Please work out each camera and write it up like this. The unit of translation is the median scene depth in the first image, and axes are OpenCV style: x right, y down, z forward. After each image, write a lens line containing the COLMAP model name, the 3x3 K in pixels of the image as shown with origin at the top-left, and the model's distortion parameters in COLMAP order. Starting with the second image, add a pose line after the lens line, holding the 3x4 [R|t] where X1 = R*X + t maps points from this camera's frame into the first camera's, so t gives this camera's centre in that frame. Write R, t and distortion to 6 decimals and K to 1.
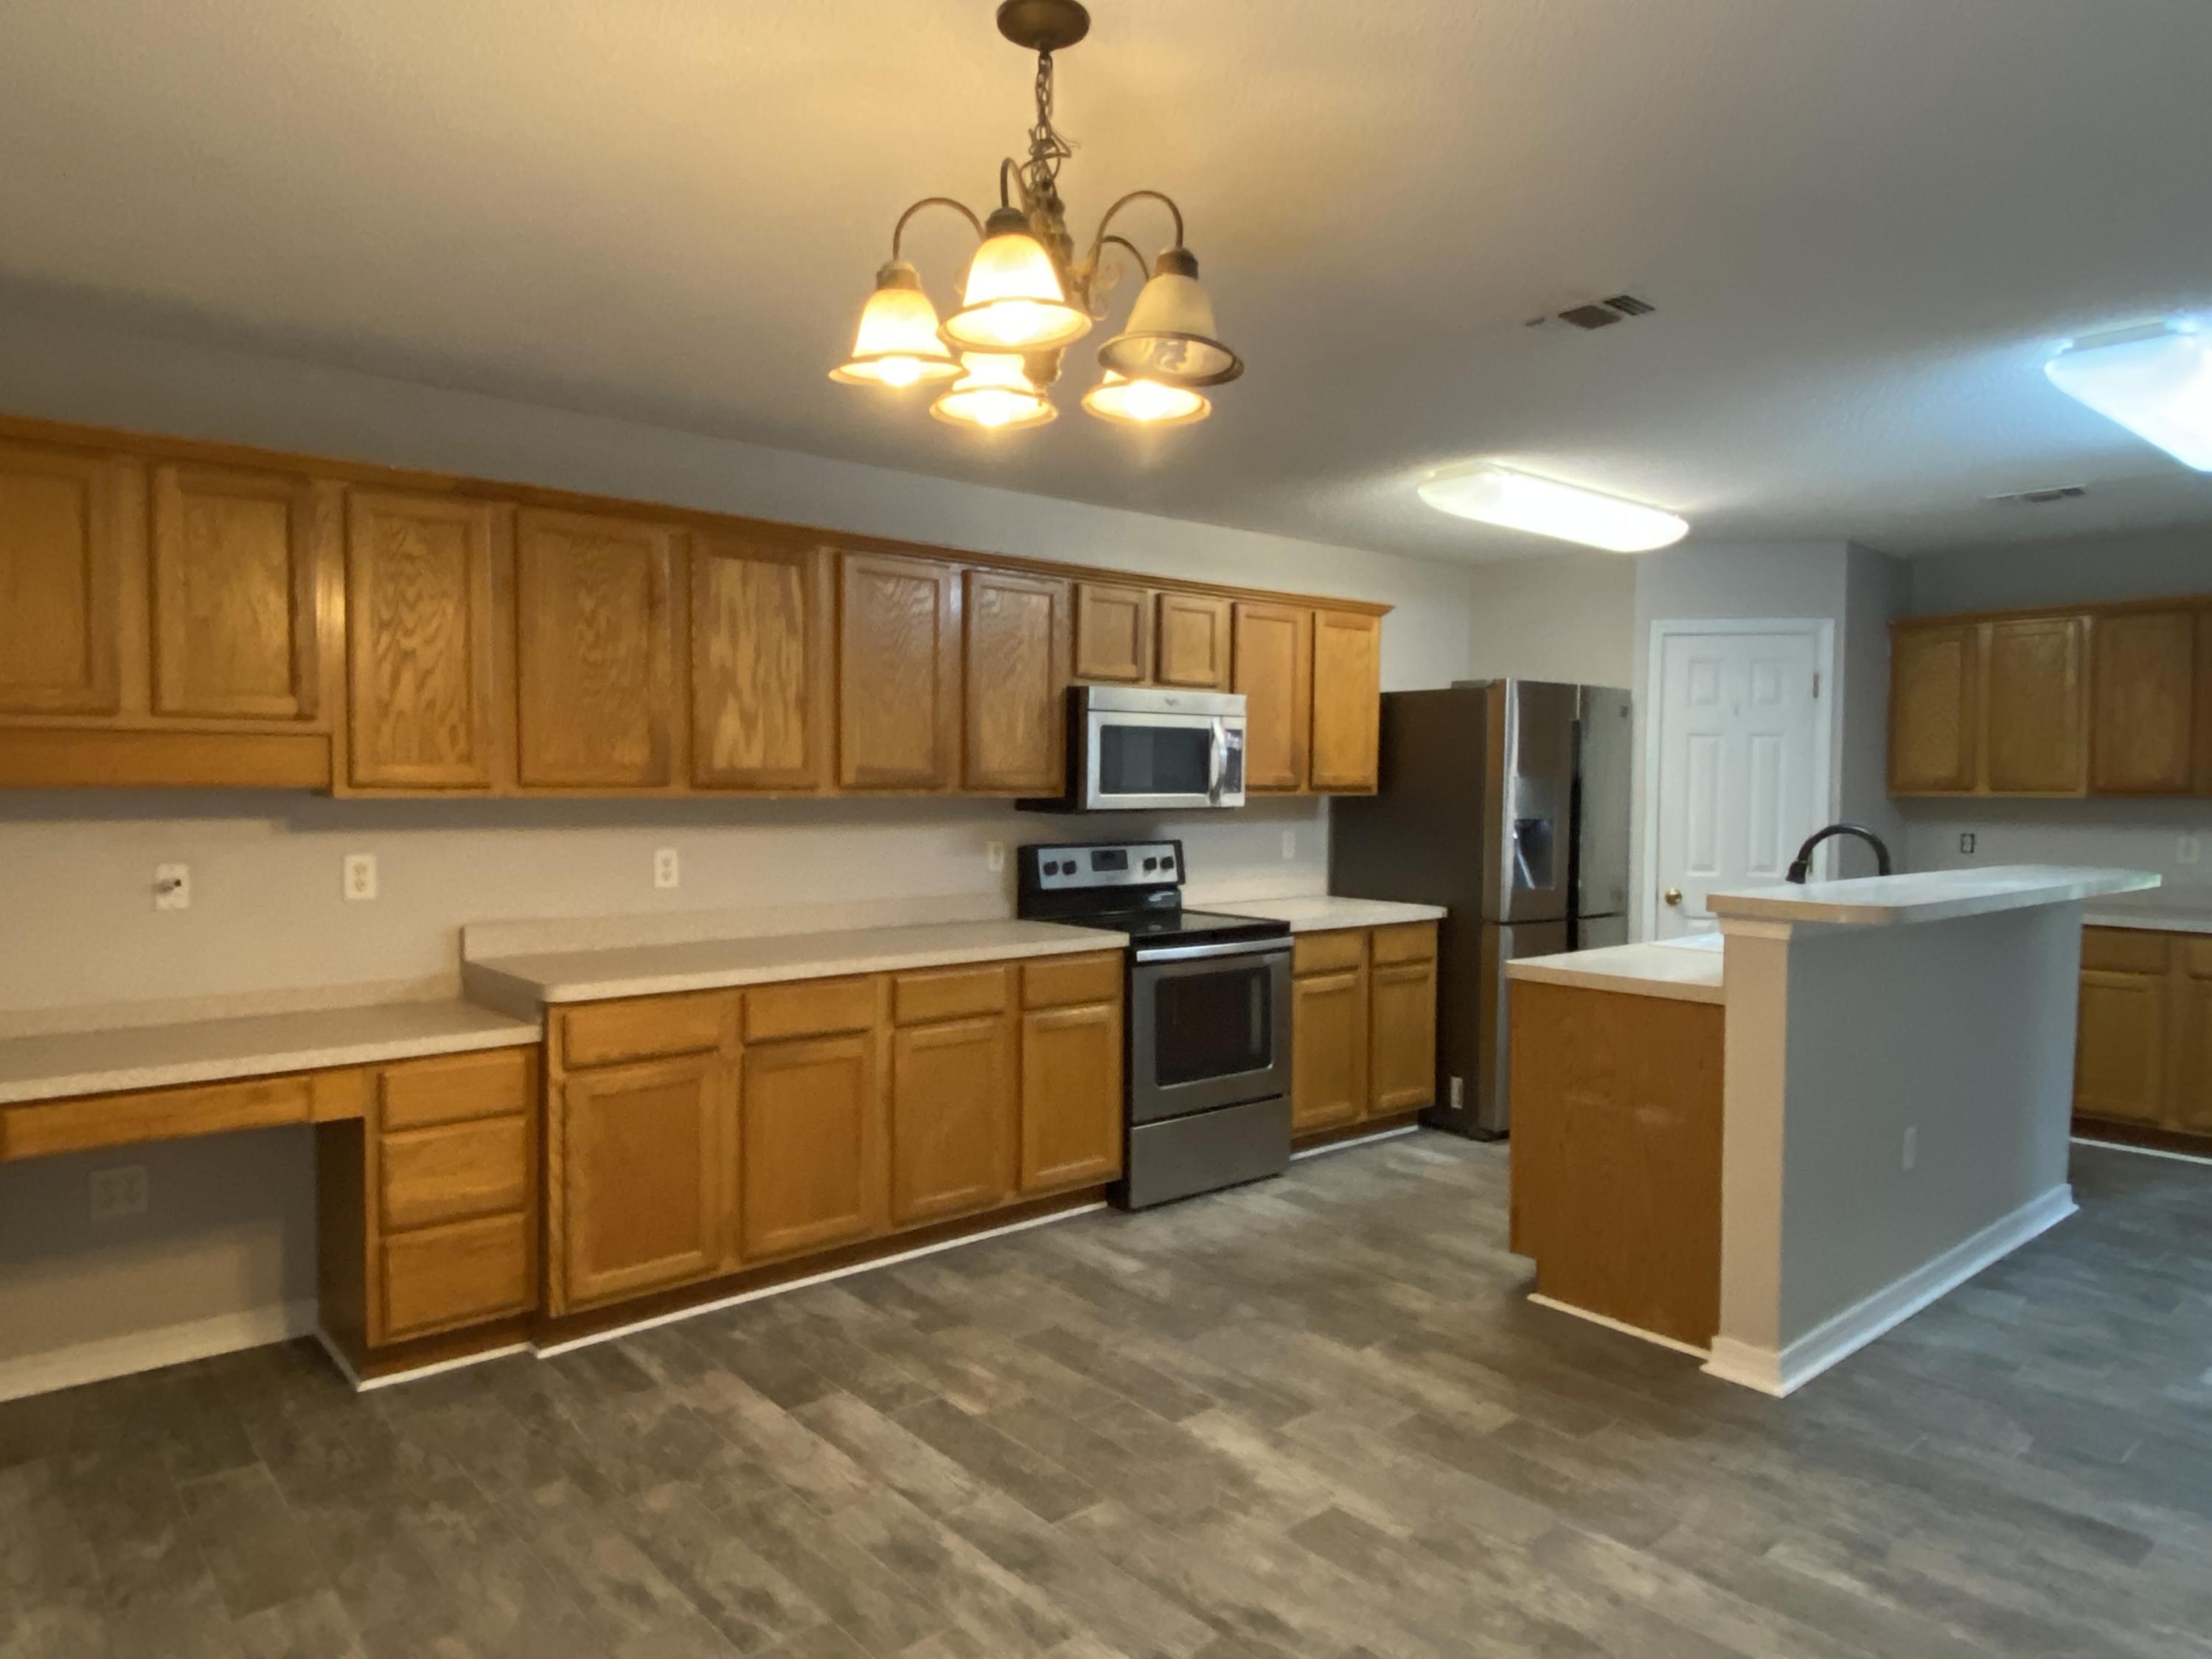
lens RADIAL K [[1391.5, 0, 1059.4], [0, 1391.5, 841.9], [0, 0, 1]] dist [0.004994, -0.014176]
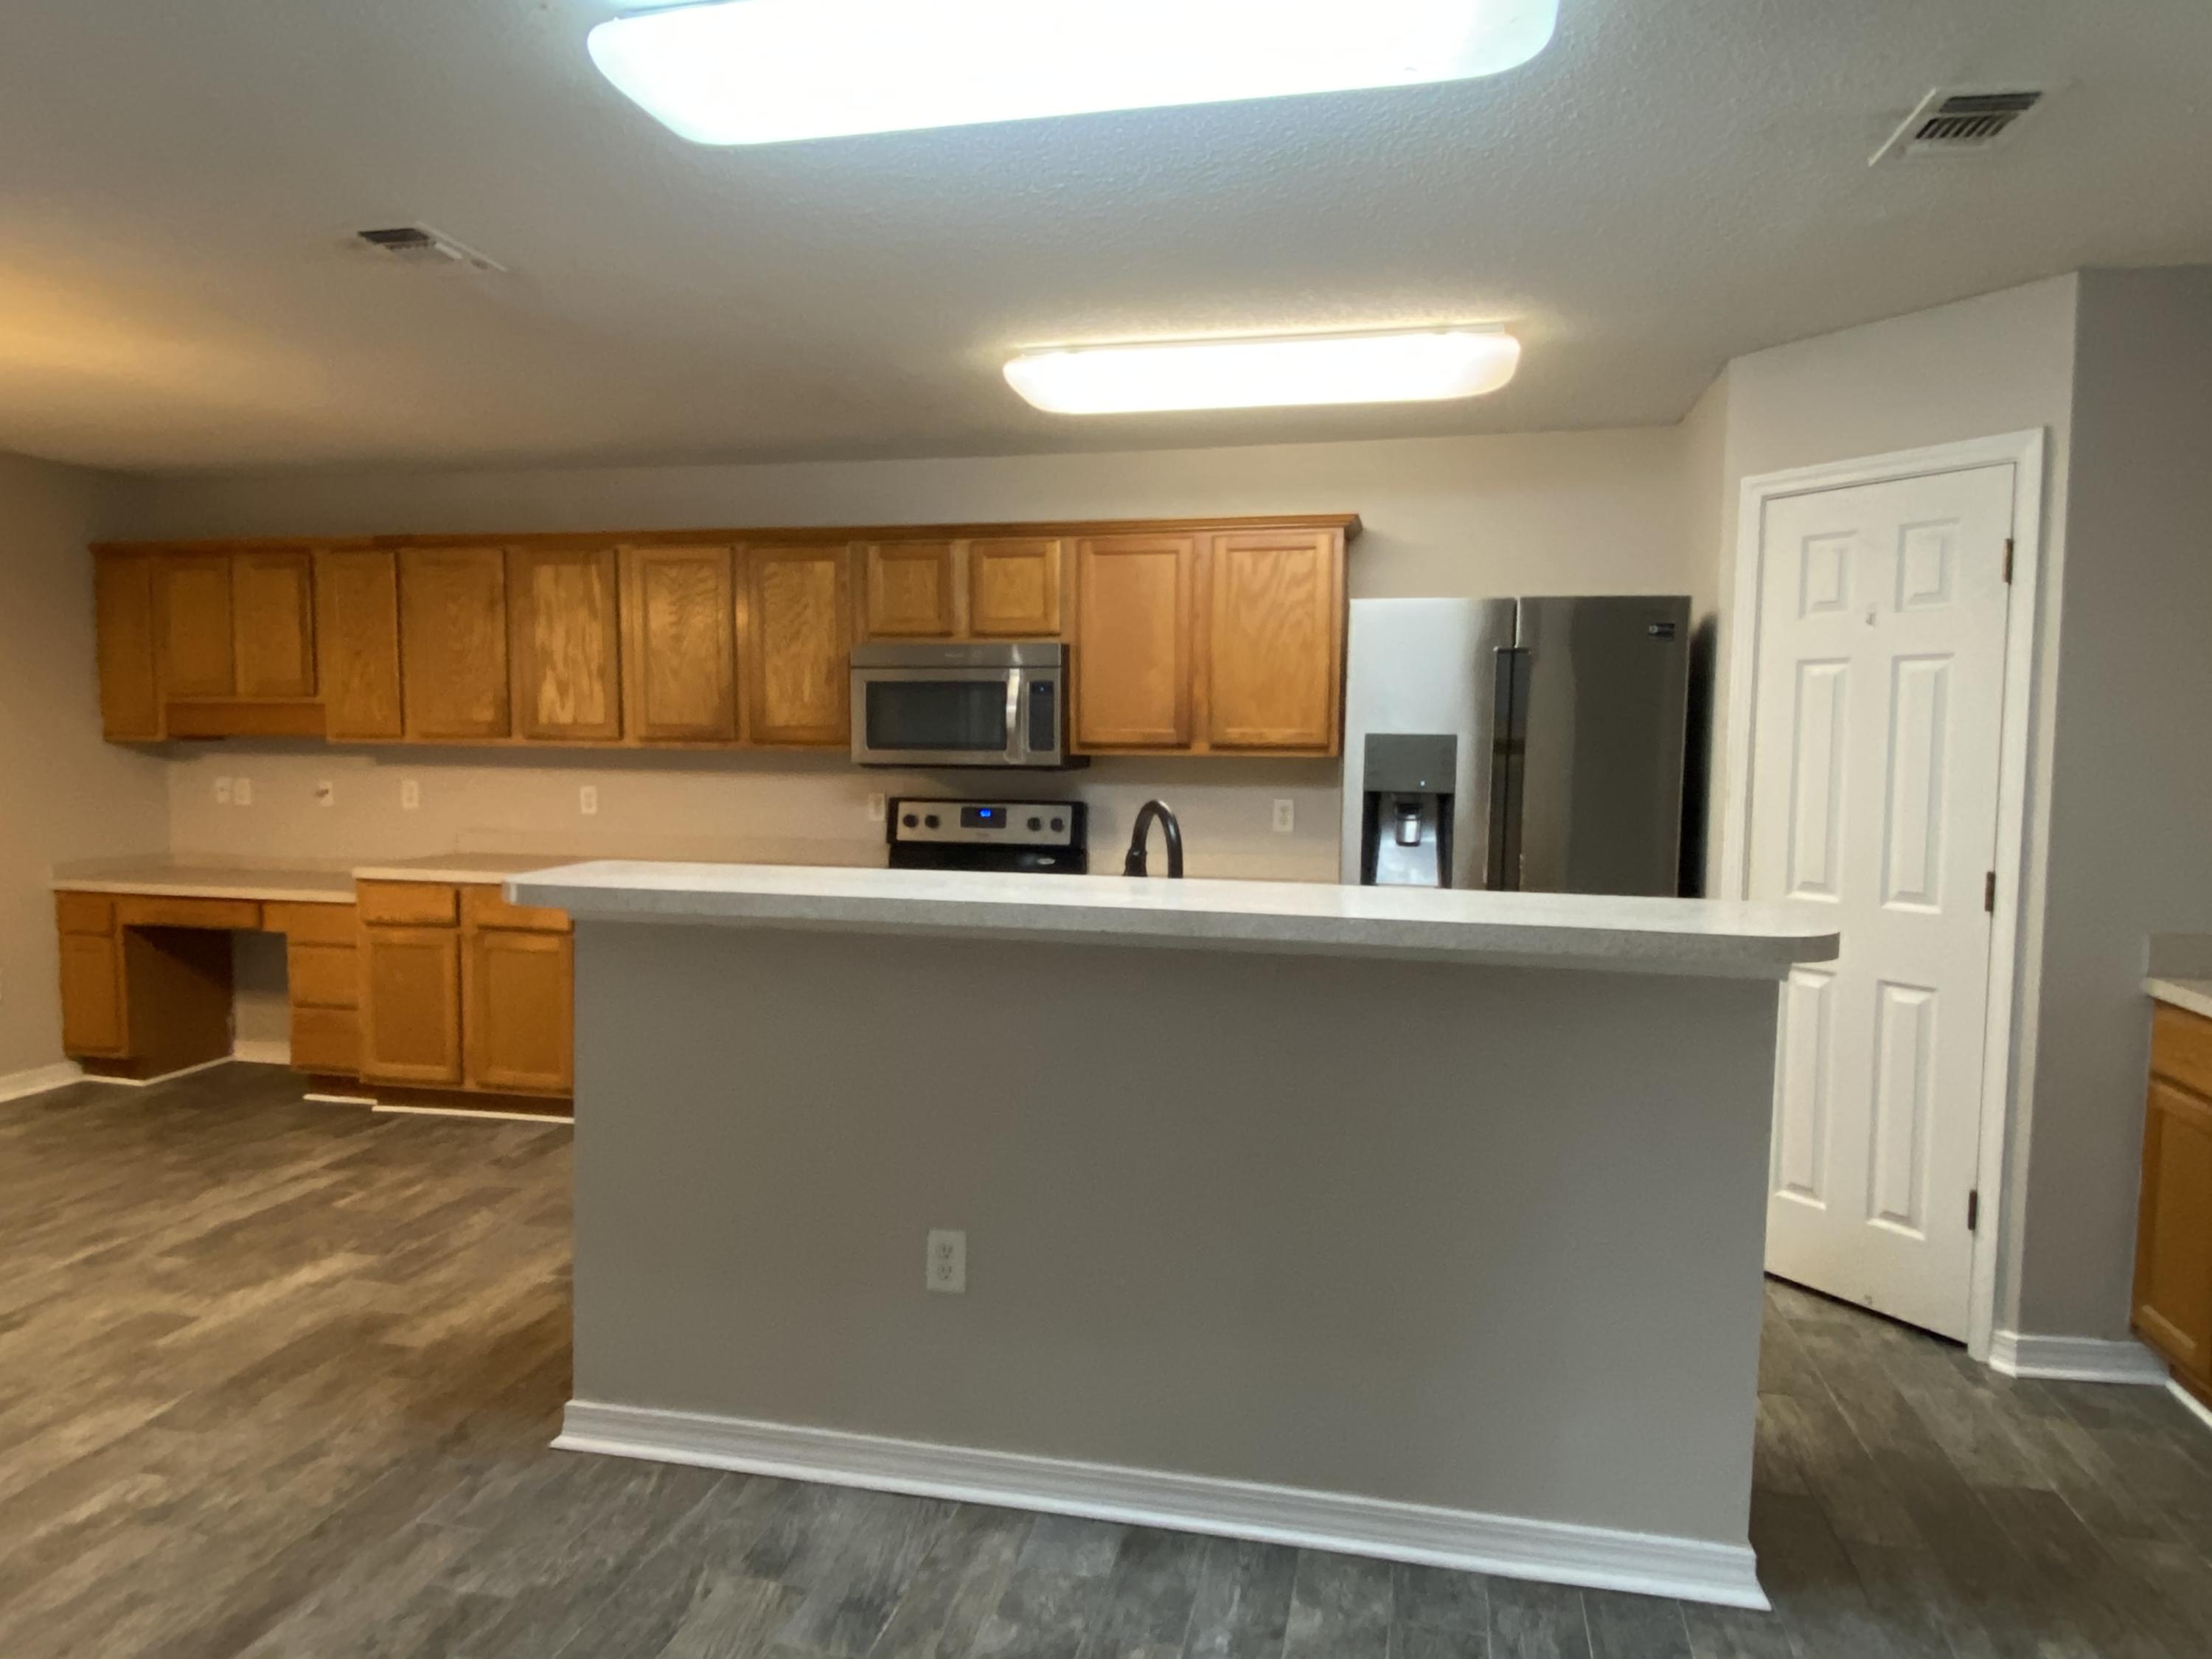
lens RADIAL K [[1391.5, 0, 1109.6], [0, 1391.5, 833.7], [0, 0, 1]] dist [0.004994, -0.014176]
pose [[0.610179, 0.055006, -0.790351, 1.254779], [-0.042455, 0.998424, 0.036710, -0.022067], [0.791125, 0.011155, 0.611553, 0.674467]]
